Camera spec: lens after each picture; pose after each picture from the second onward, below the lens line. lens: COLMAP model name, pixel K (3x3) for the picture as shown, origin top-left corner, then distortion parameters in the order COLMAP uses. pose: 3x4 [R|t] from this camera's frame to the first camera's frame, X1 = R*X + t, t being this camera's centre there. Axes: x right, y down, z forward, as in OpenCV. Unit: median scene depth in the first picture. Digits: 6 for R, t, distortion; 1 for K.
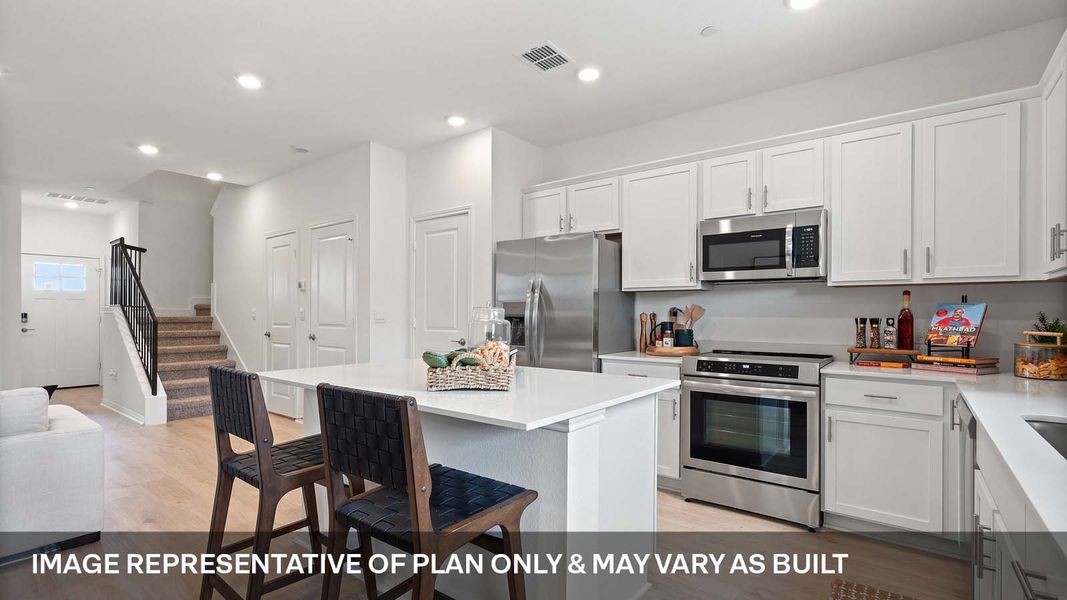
lens RADIAL K [[488.8, 0, 536.9], [0, 488.8, 309.6], [0, 0, 1]] dist [0.001528, 0.000788]
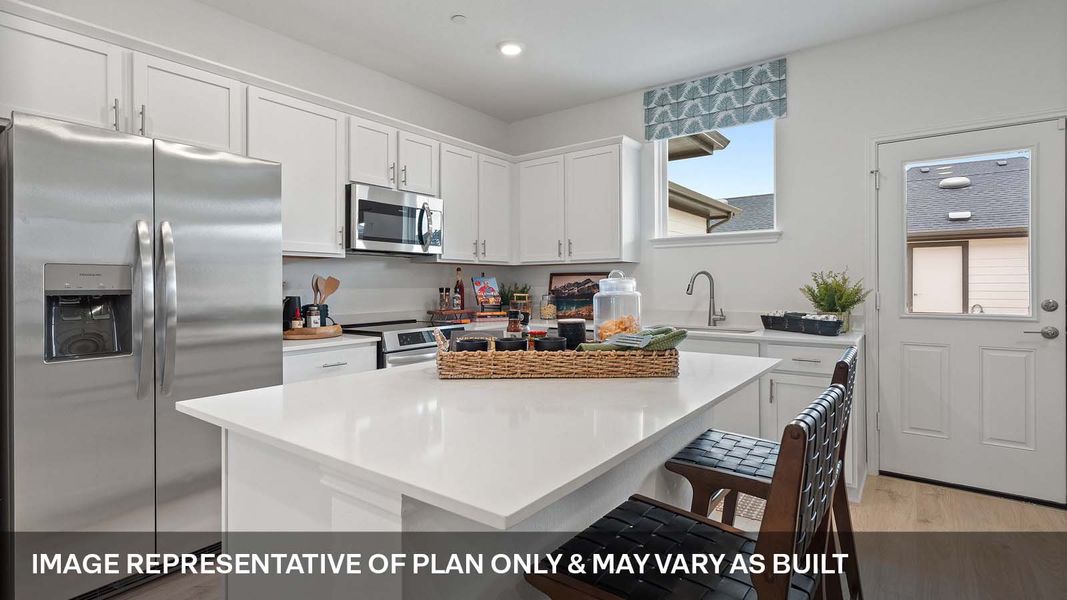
lens RADIAL K [[511.1, 0, 530.9], [0, 511.1, 280.4], [0, 0, 1]] dist [0.003198, 0.000454]
pose [[-0.008279, 0.003223, 0.999961, -0.692736], [-0.003078, 0.999990, -0.003249, 0.001215], [-0.999961, -0.003104, -0.008269, 0.777044]]
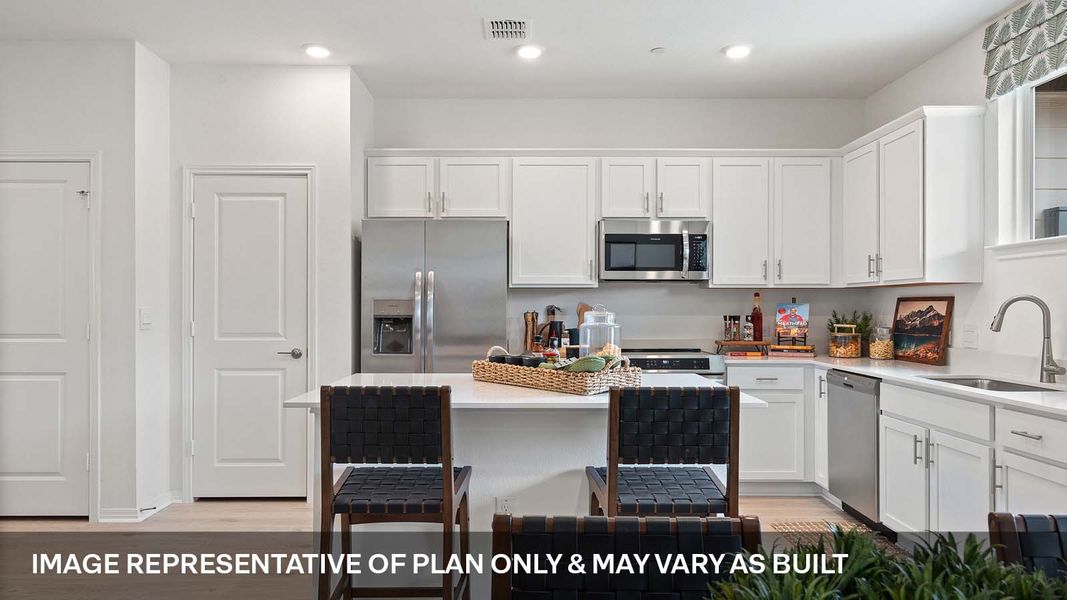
lens RADIAL K [[716.1, 0, 533.5], [0, 716.1, 300.0], [0, 0, 1]] dist [0.004826, 0.003443]
pose [[0.787414, 0.001761, 0.616422, -0.759260], [-0.001744, 0.999998, -0.000629, -0.018131], [-0.616422, -0.000580, 0.787416, -0.062371]]
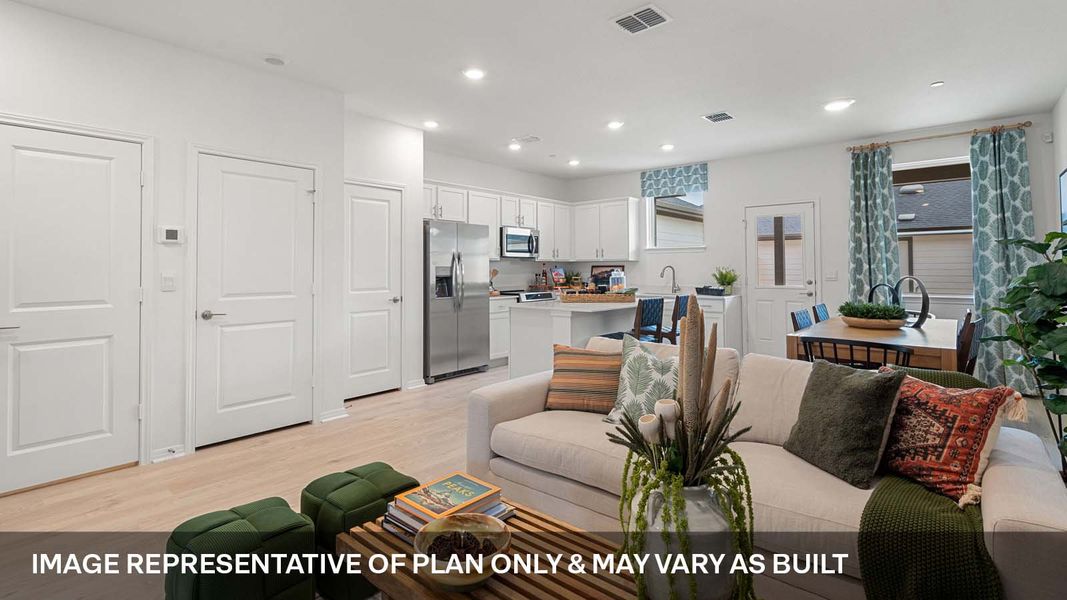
lens RADIAL K [[491.6, 0, 539.1], [0, 491.6, 256.3], [0, 0, 1]] dist [0.001565, 0.000197]
pose [[0.045464, 0.021092, 0.998743, -1.887790], [-0.003135, 0.999775, -0.020971, -0.020354], [-0.998961, -0.002178, 0.045519, 0.873406]]
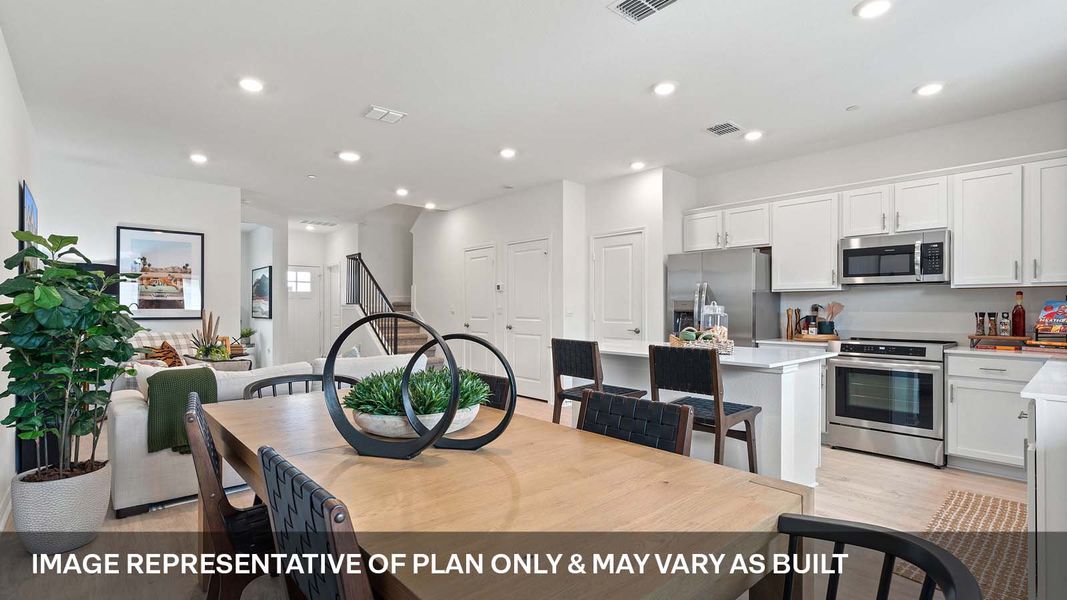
lens RADIAL K [[498.9, 0, 530.7], [0, 498.9, 304.5], [0, 0, 1]] dist [0.003610, -0.000507]
pose [[0.983280, -0.002533, -0.182082, -0.272080], [0.002368, 0.999997, -0.001122, -0.005179], [0.182084, 0.000672, 0.983283, -0.528246]]
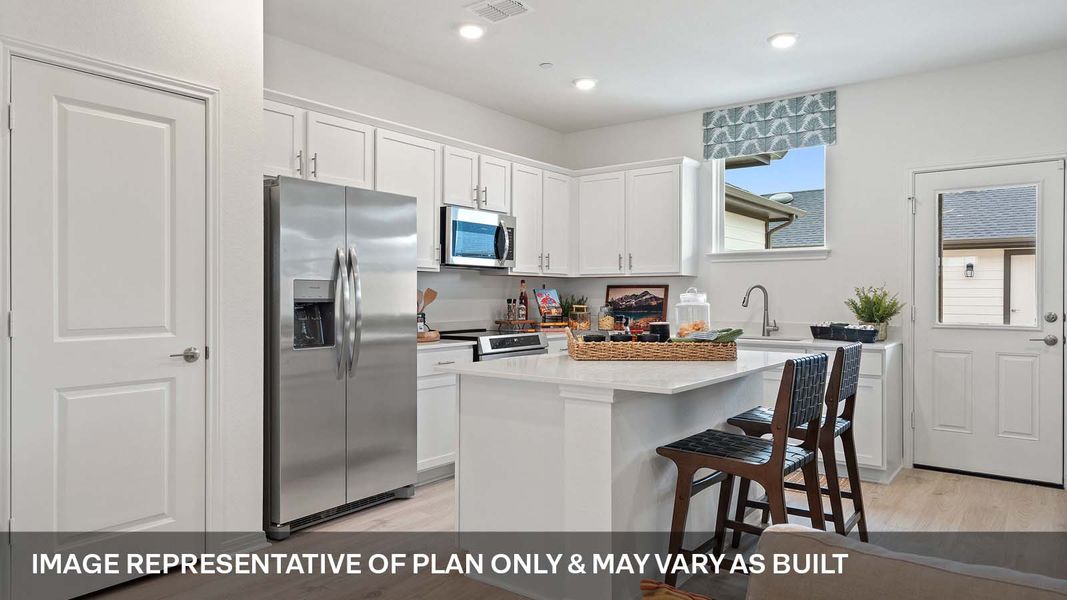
lens RADIAL K [[674.3, 0, 534.6], [0, 674.3, 292.9], [0, 0, 1]] dist [0.019957, 0.000098]
pose [[-0.007127, -0.001033, 0.999974, -1.218776], [-0.010040, 0.999949, 0.000962, -0.002042], [-0.999924, -0.010032, -0.007137, 0.945275]]
